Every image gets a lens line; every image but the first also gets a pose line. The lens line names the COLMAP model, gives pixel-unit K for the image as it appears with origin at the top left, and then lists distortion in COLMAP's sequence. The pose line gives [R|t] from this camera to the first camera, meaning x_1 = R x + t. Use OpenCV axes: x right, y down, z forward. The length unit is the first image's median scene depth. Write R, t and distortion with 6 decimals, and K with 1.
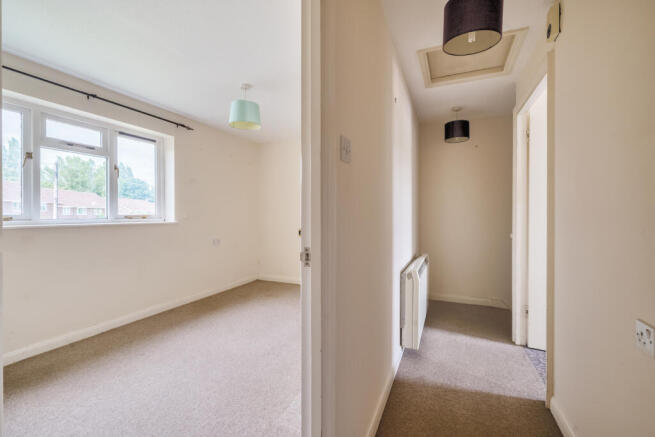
lens RADIAL K [[281.7, 0, 330.9], [0, 281.7, 215.2], [0, 0, 1]] dist [0.002047, 0.000304]
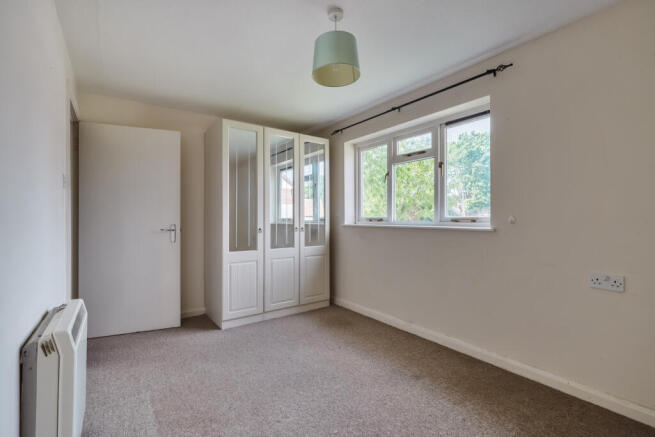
lens RADIAL K [[319.5, 0, 328.3], [0, 319.5, 216.1], [0, 0, 1]] dist [0.115495, -0.000038]
pose [[-0.524117, -0.001375, -0.851645, 0.321694], [-0.000116, 0.999999, -0.001543, -0.003854], [0.851646, -0.000710, -0.524116, 1.265939]]
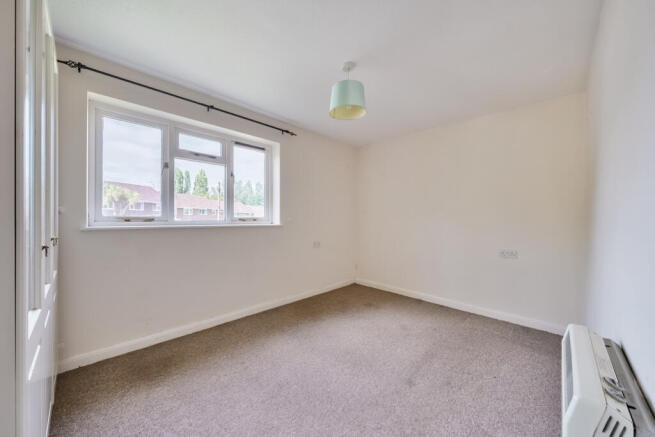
lens RADIAL K [[239.8, 0, 316.6], [0, 239.8, 219.6], [0, 0, 1]] dist [-0.000062, -0.000009]
pose [[0.922303, 0.008057, -0.386383, -0.097734], [-0.008216, 0.999965, 0.001240, 0.003444], [0.386380, 0.002031, 0.922337, 0.270130]]
